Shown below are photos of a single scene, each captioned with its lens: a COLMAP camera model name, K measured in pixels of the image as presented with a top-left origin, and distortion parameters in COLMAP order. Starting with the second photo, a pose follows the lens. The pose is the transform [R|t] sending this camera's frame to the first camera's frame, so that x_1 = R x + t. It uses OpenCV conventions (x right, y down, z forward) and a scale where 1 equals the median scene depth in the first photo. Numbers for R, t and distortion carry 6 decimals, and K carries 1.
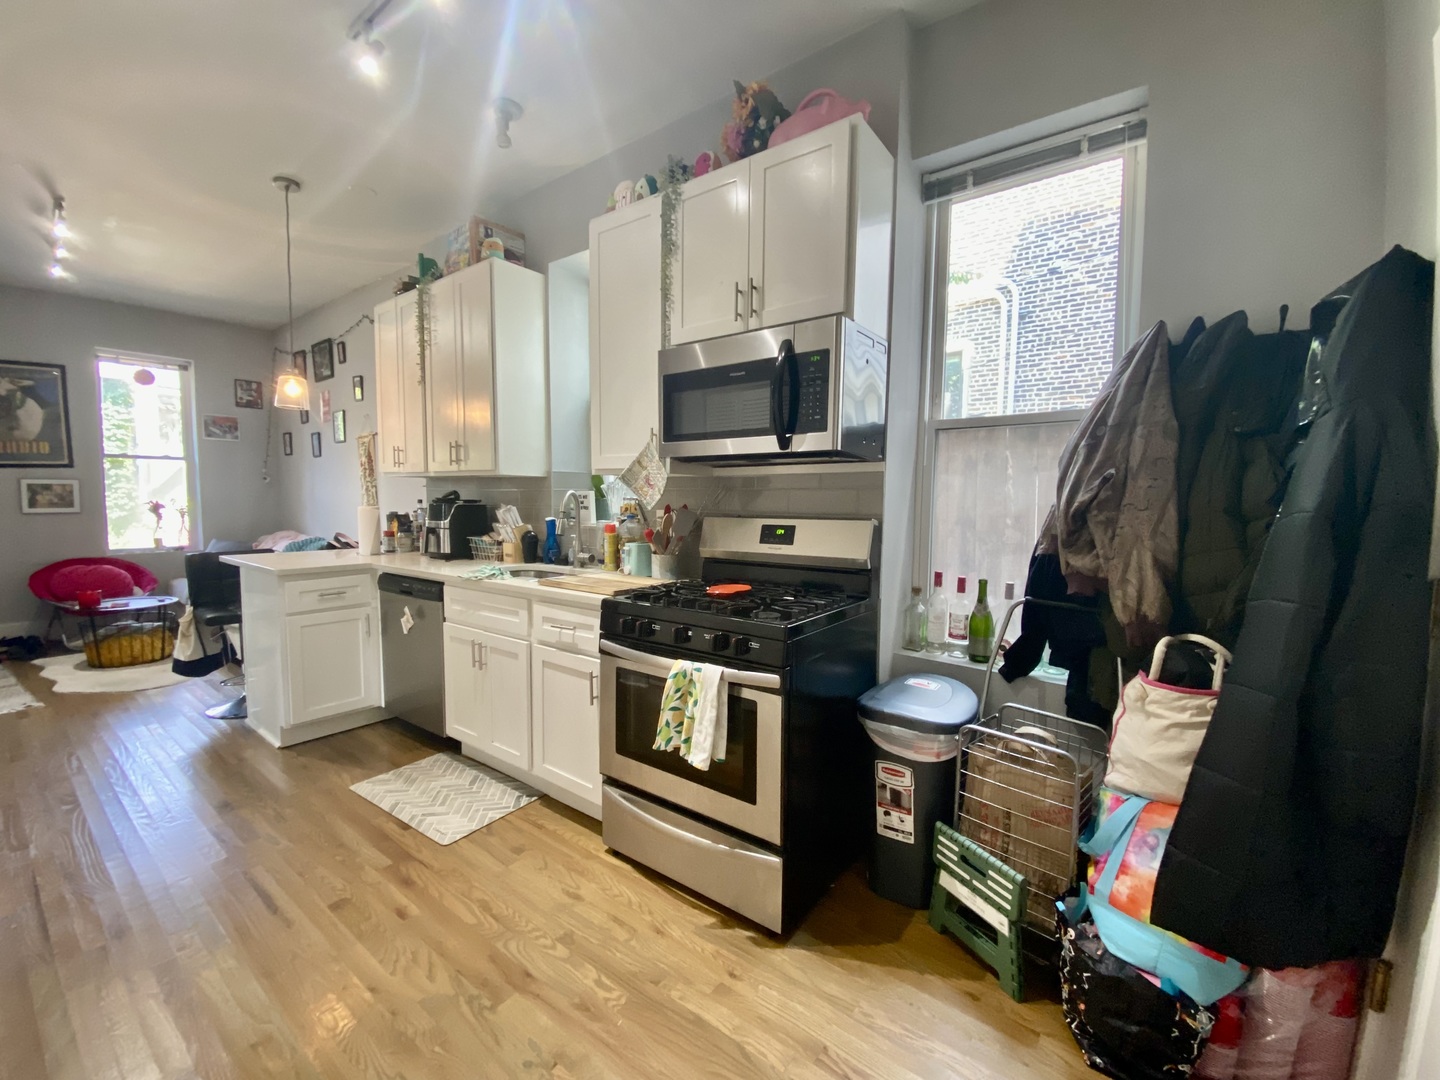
lens RADIAL K [[578.8, 0, 720.0], [0, 578.8, 540.0], [0, 0, 1]] dist [-0.000610, -0.013700]
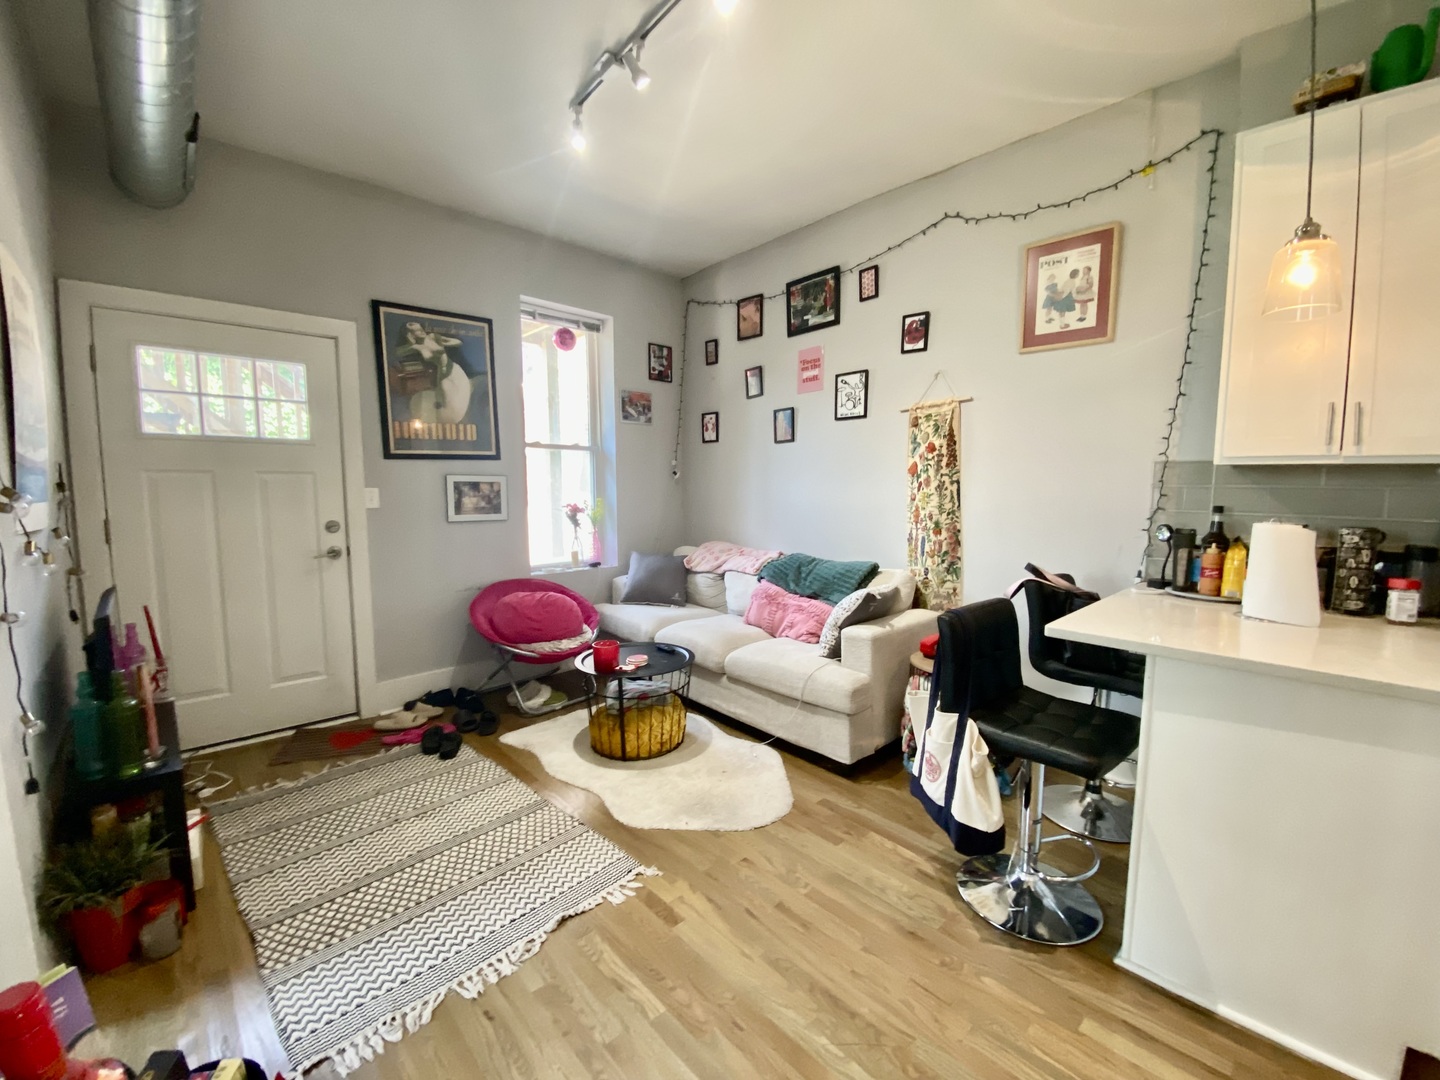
lens RADIAL K [[579.9, 0, 722.9], [0, 579.9, 544.6], [0, 0, 1]] dist [-0.000771, -0.013681]
pose [[0.982380, 0.009926, -0.186632, -0.722382], [-0.006204, 0.999770, 0.020514, -0.034346], [0.186792, -0.018994, 0.982216, 0.306039]]
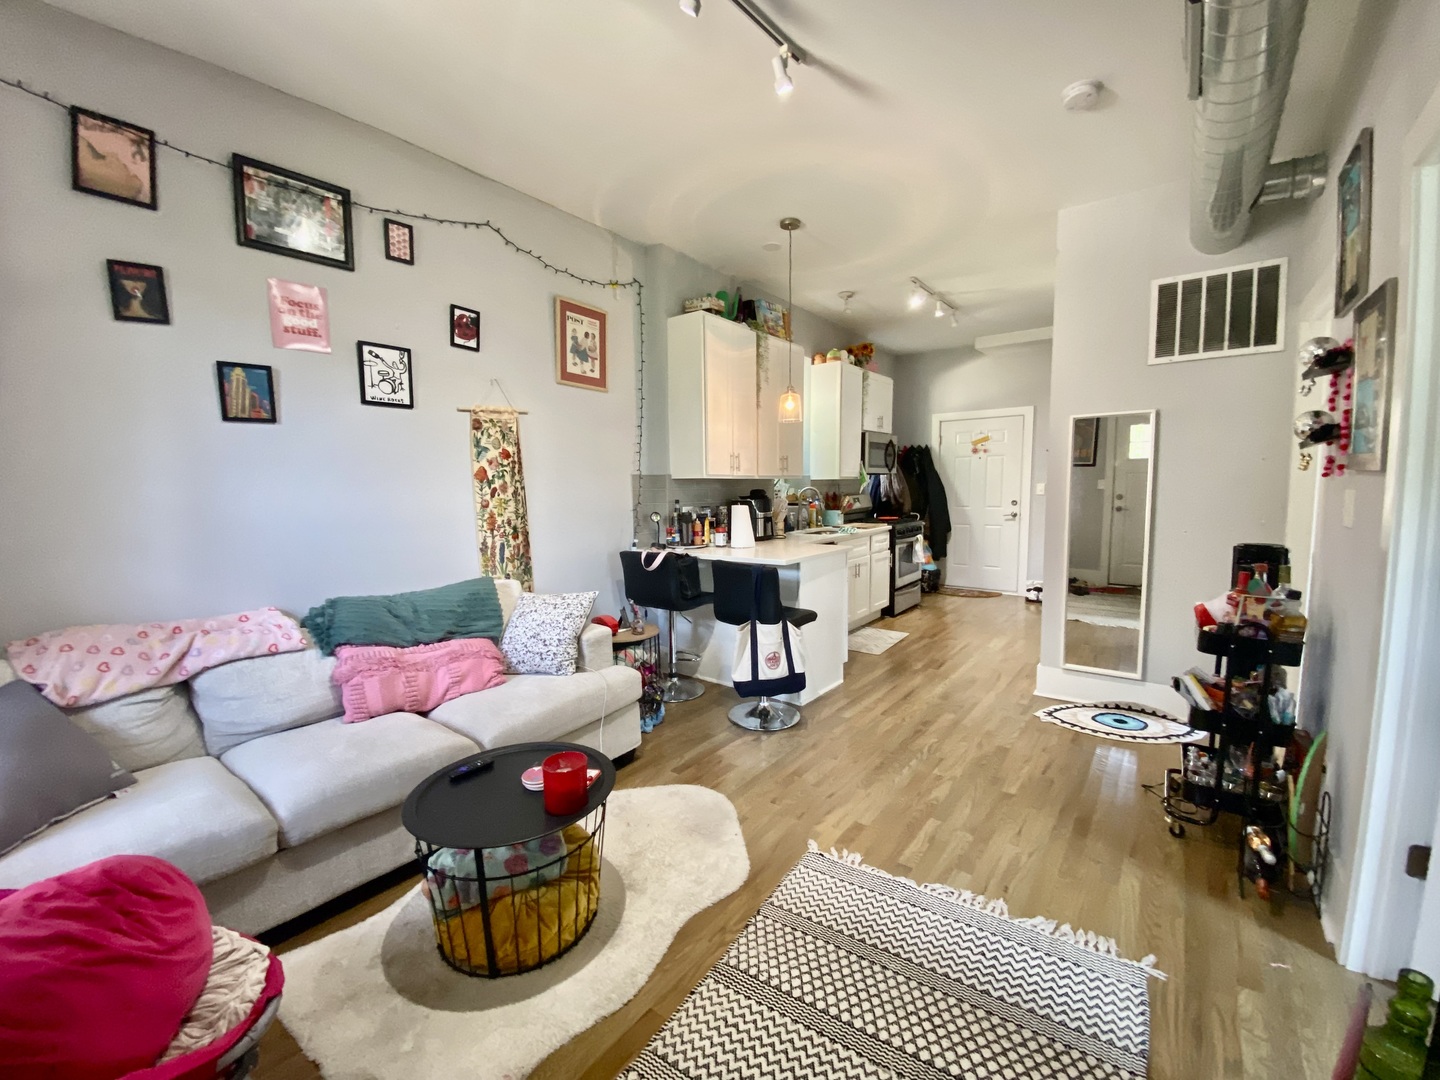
lens RADIAL K [[579.9, 0, 722.9], [0, 579.9, 544.6], [0, 0, 1]] dist [-0.000771, -0.013681]
pose [[0.034947, -0.107615, 0.993578, -1.264830], [0.087126, 0.990728, 0.104242, -0.076331], [-0.995584, 0.082923, 0.043999, 0.722961]]
